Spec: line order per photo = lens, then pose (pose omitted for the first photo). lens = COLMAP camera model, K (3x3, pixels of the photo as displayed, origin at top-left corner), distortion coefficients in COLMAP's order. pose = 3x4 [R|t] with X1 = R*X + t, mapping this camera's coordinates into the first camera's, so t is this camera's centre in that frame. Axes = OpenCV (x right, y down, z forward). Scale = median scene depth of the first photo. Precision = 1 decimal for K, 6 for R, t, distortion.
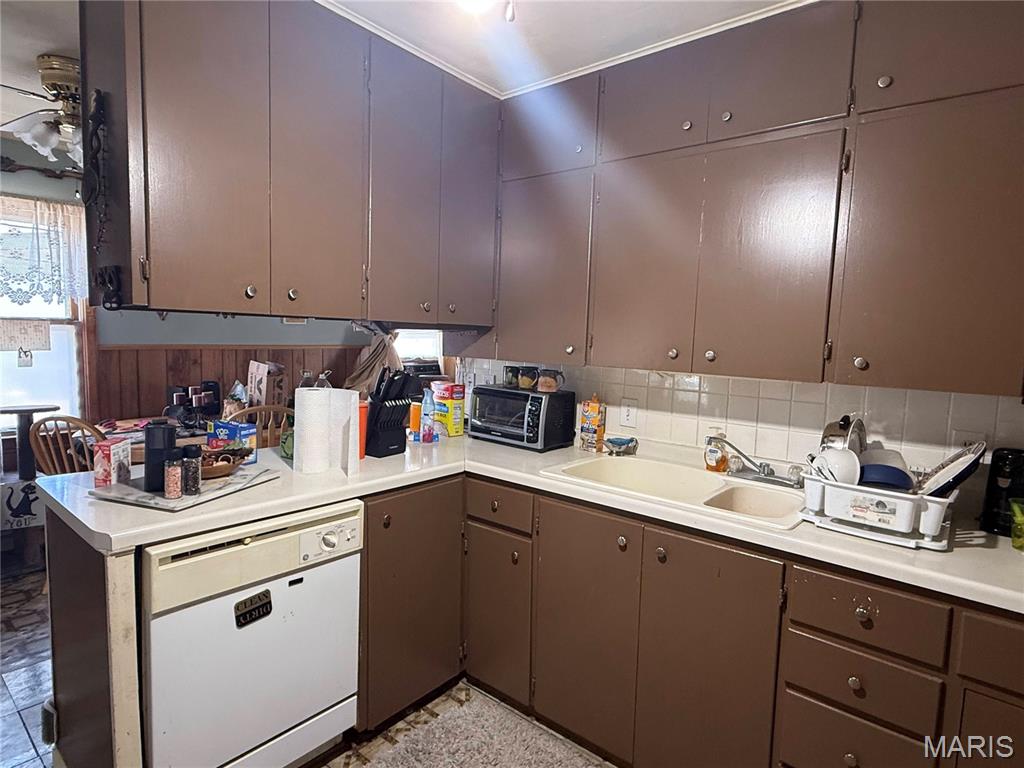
lens RADIAL K [[565.8, 0, 514.8], [0, 565.8, 382.9], [0, 0, 1]] dist [0.002141, 0.000819]
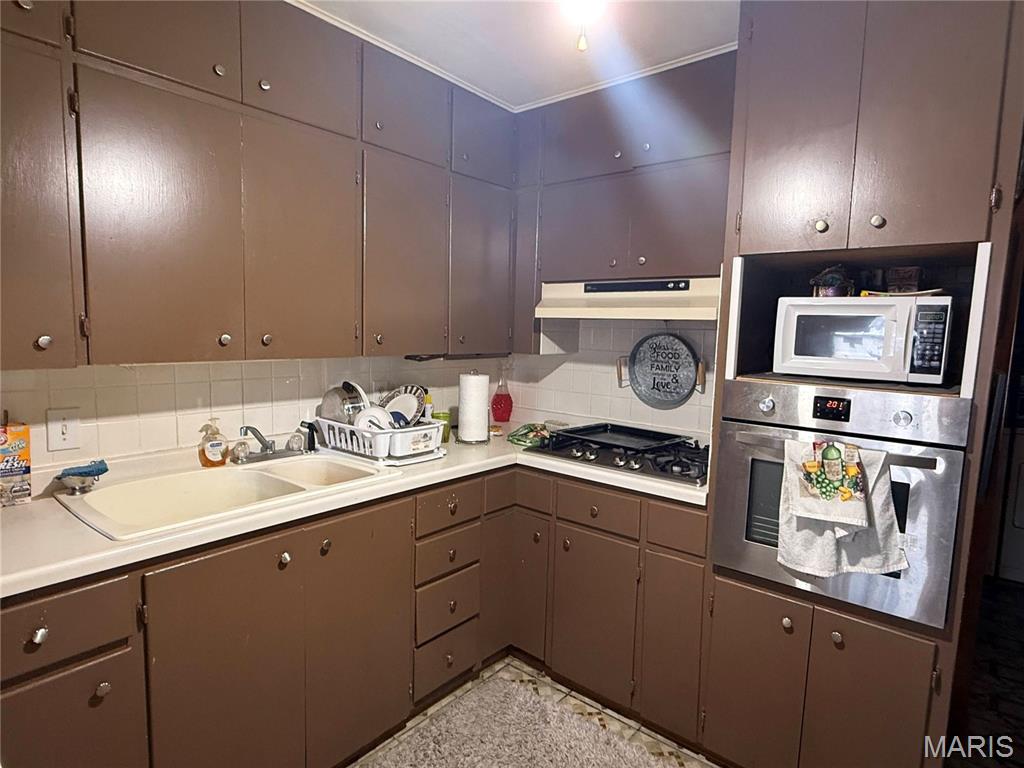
lens RADIAL K [[565.8, 0, 514.5], [0, 565.8, 386.5], [0, 0, 1]] dist [0.002141, 0.000819]
pose [[-0.002667, -0.135796, 0.990733, -0.544780], [0.064184, 0.988671, 0.135686, -0.064417], [-0.997935, 0.063951, 0.006080, 0.536813]]
